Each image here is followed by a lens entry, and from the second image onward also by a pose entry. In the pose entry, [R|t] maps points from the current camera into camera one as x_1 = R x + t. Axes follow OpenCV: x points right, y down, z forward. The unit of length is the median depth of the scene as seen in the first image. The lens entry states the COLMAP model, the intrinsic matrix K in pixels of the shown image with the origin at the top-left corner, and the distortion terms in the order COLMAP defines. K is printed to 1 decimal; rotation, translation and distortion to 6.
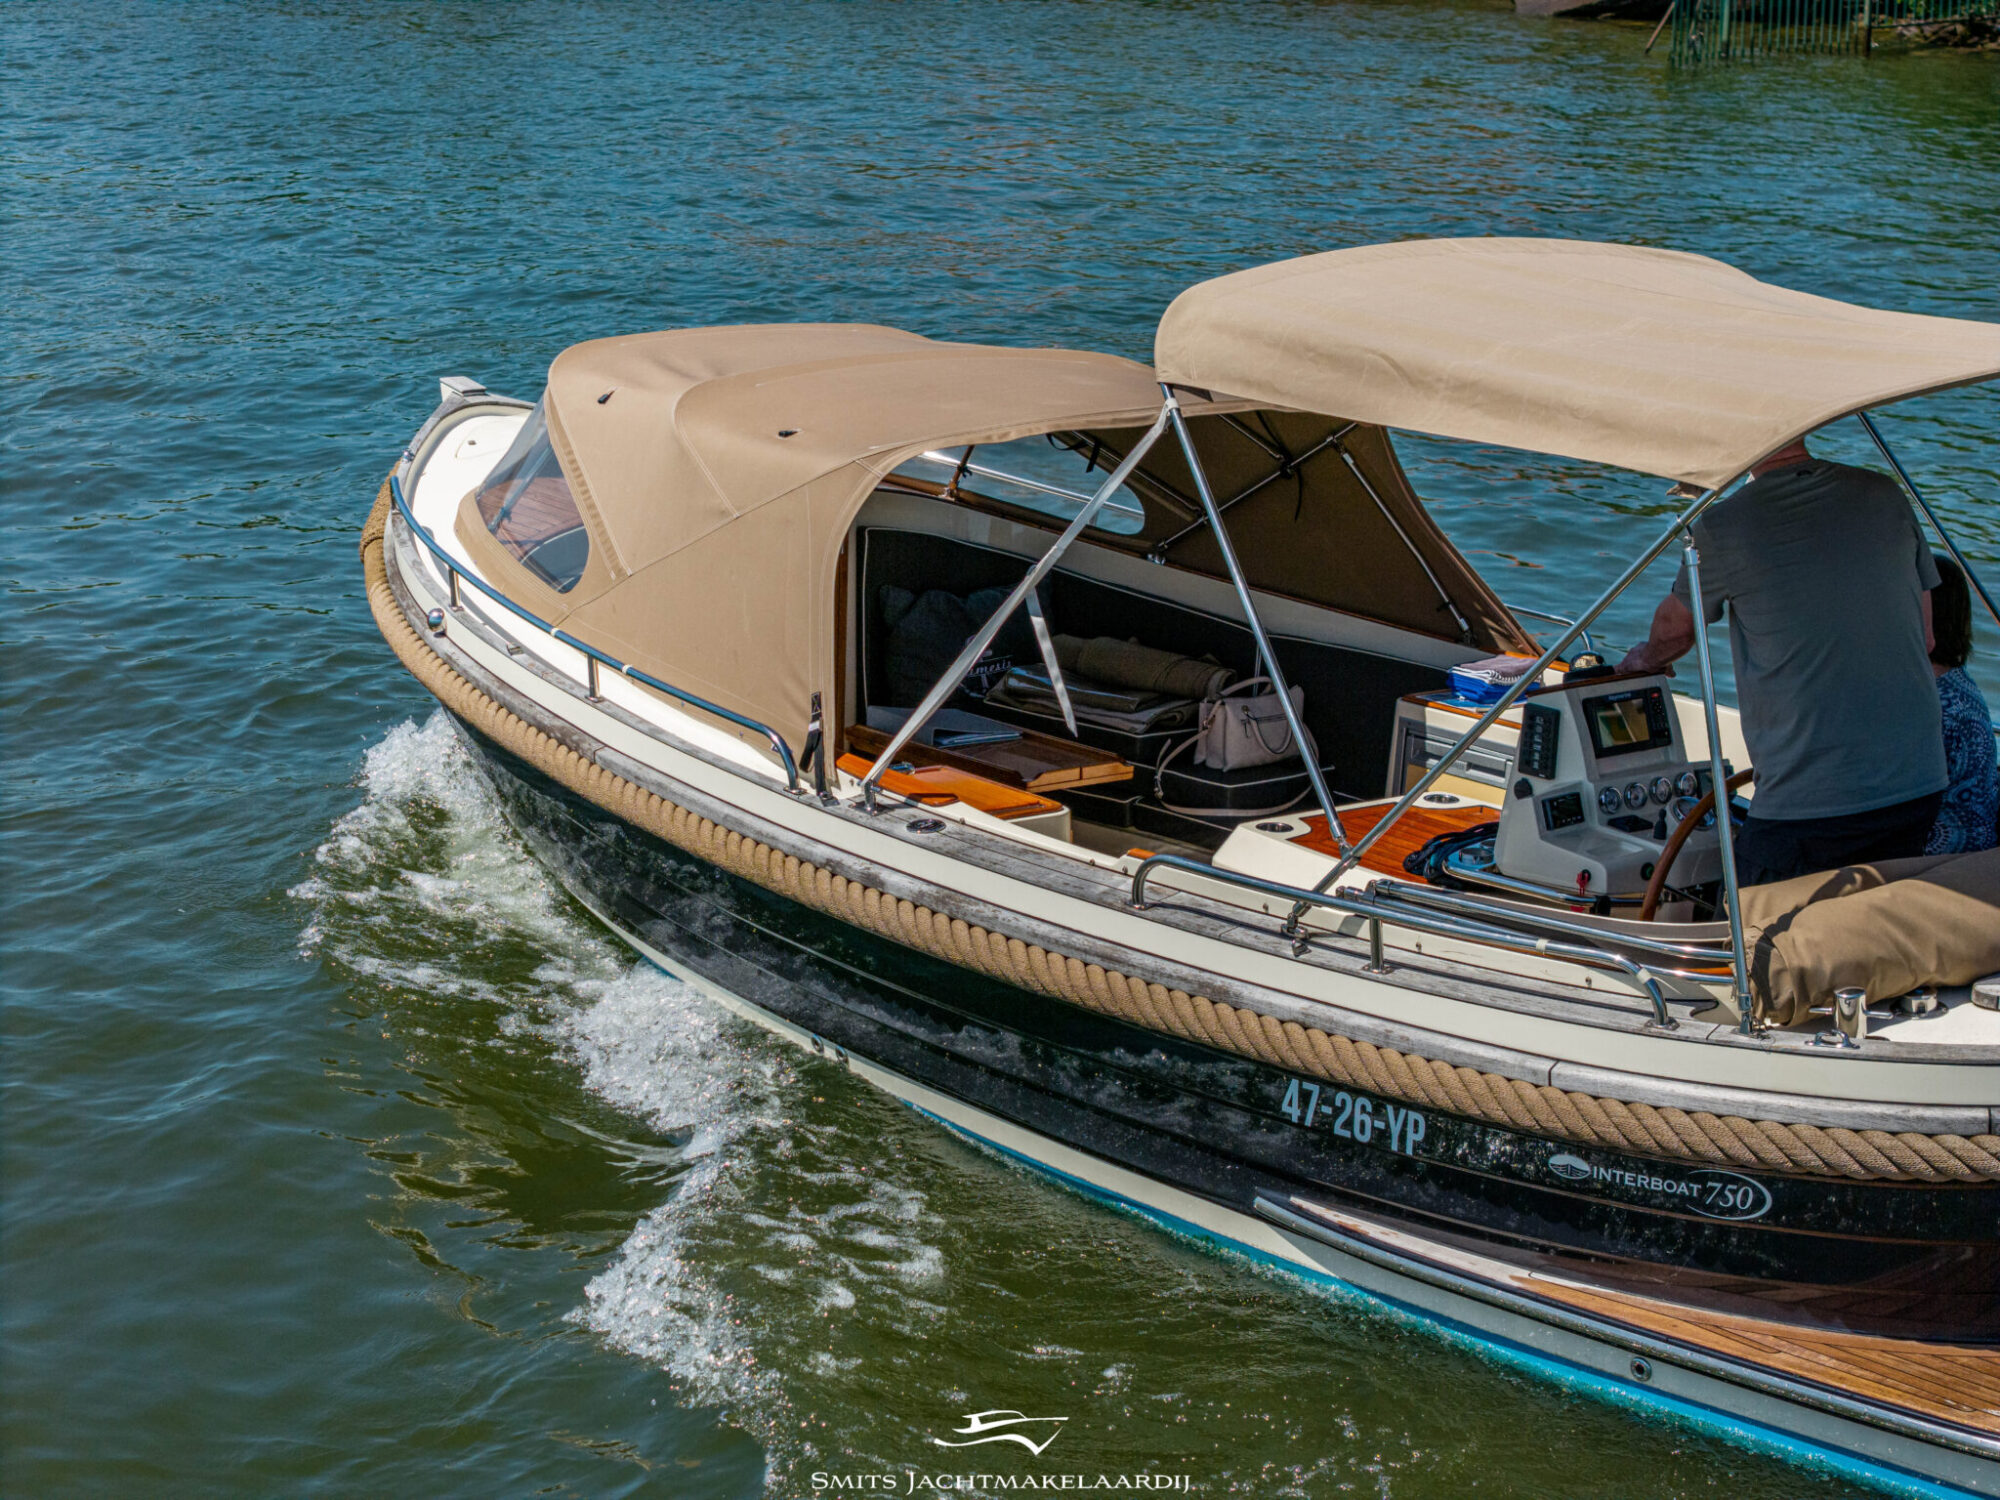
lens RADIAL K [[4036.4, 0, 969.9], [0, 4036.4, 646.5], [0, 0, 1]] dist [-0.170967, 0.000000]
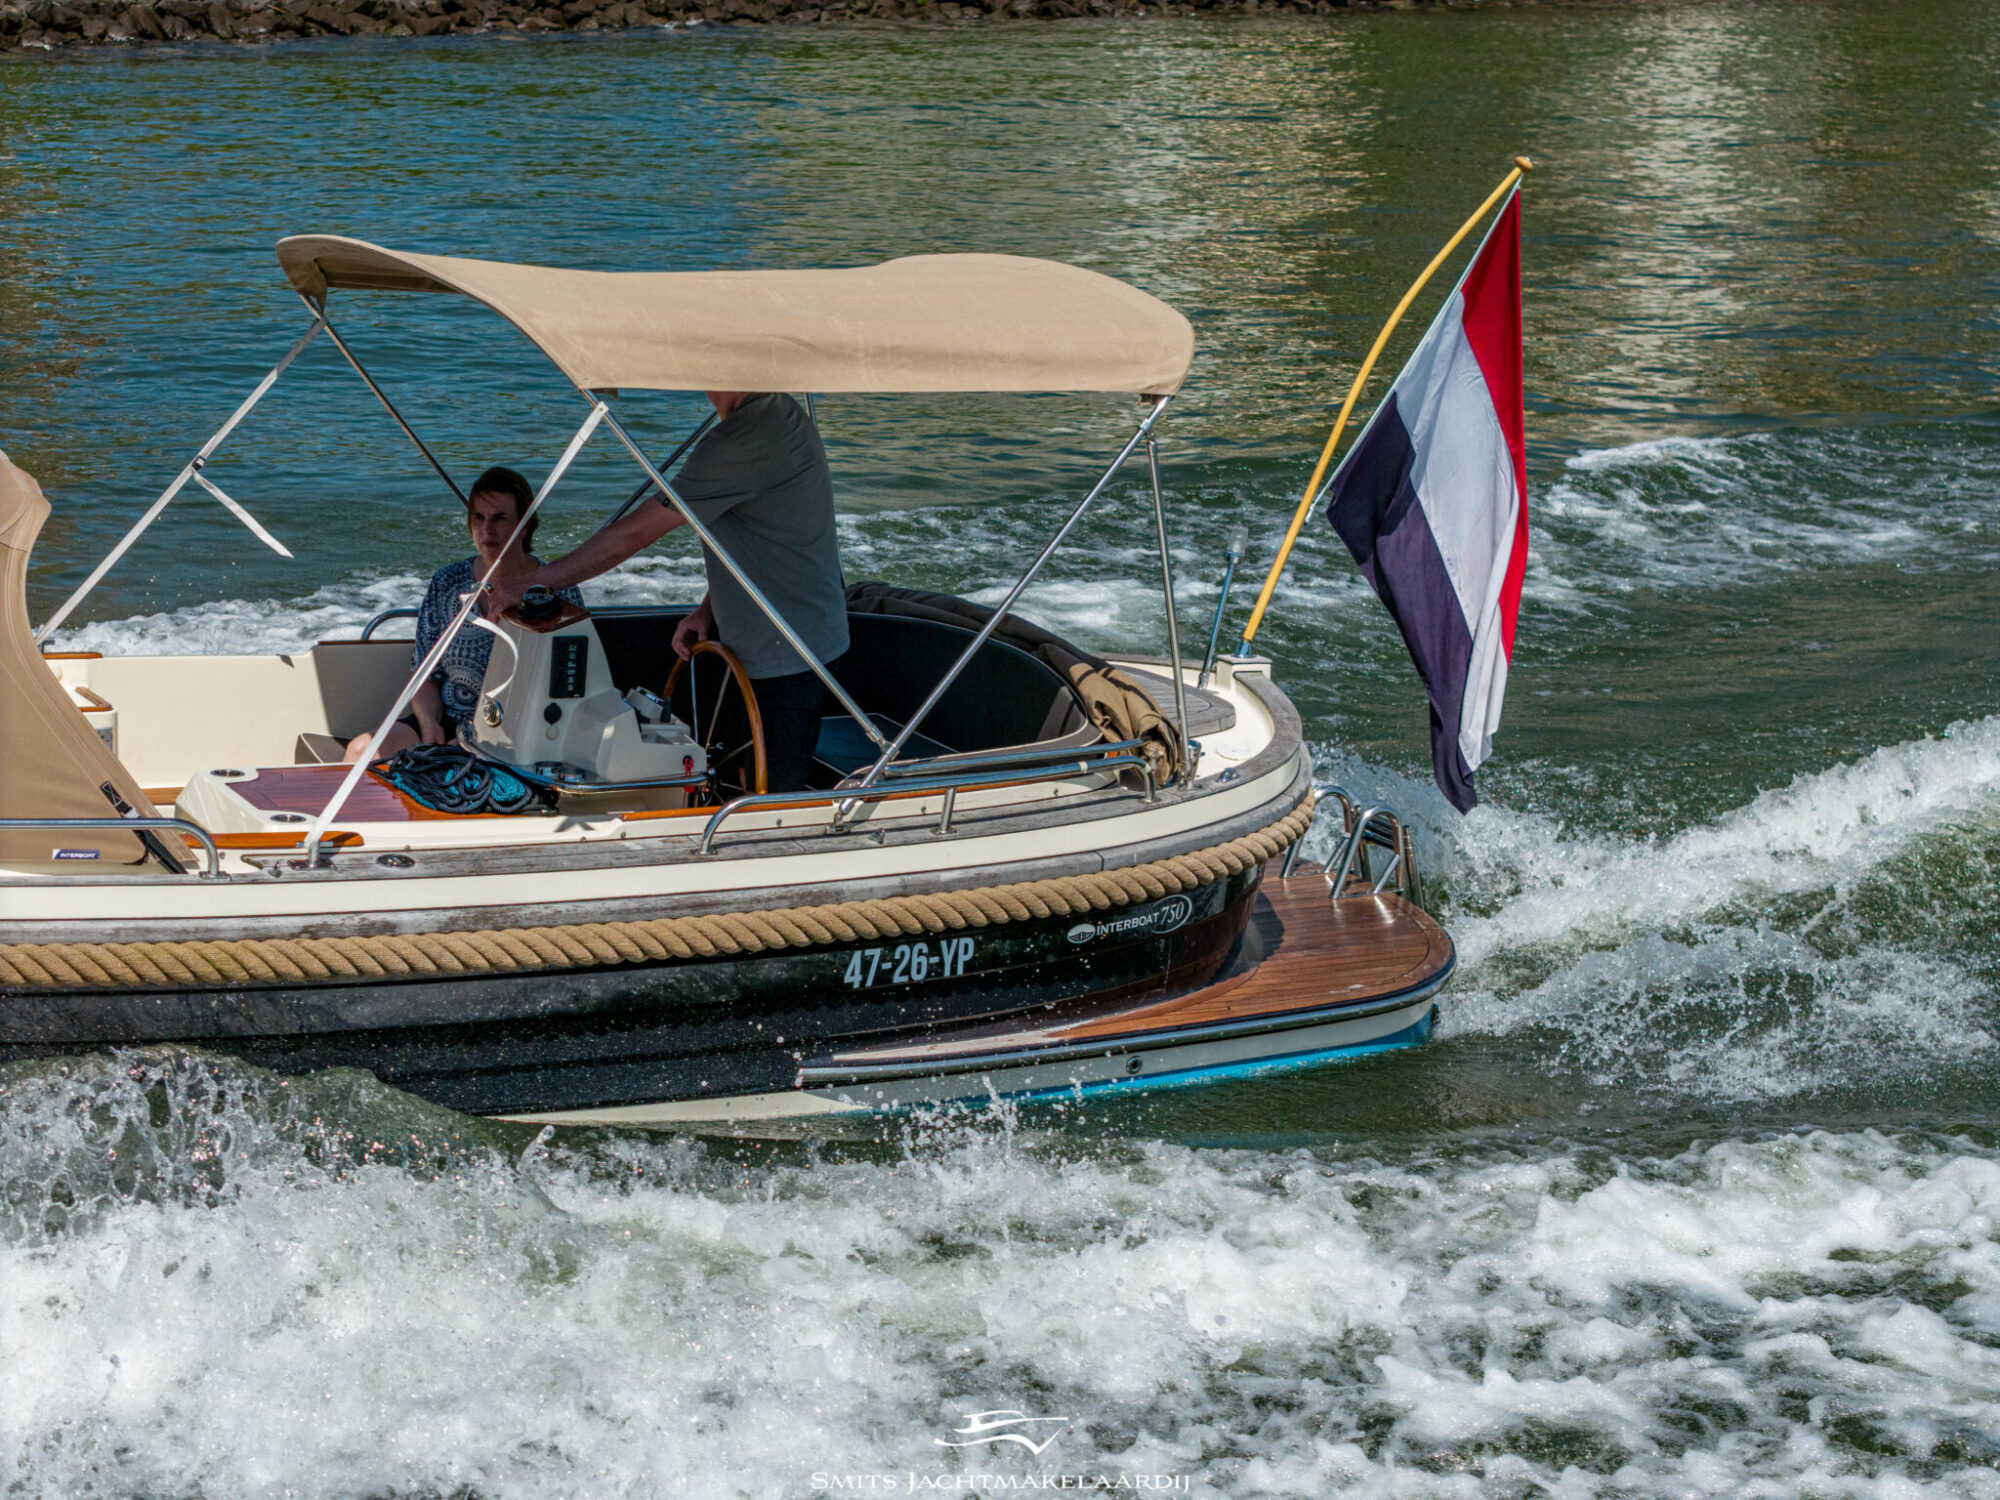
lens RADIAL K [[4036.4, 0, 1001.9], [0, 4036.4, 747.2], [0, 0, 1]] dist [-0.170967, 0.000000]
pose [[0.174251, -0.200352, 0.964104, -1.007660], [0.133029, 0.974896, 0.178551, -0.151609], [-0.975674, 0.097141, 0.196530, 0.695927]]
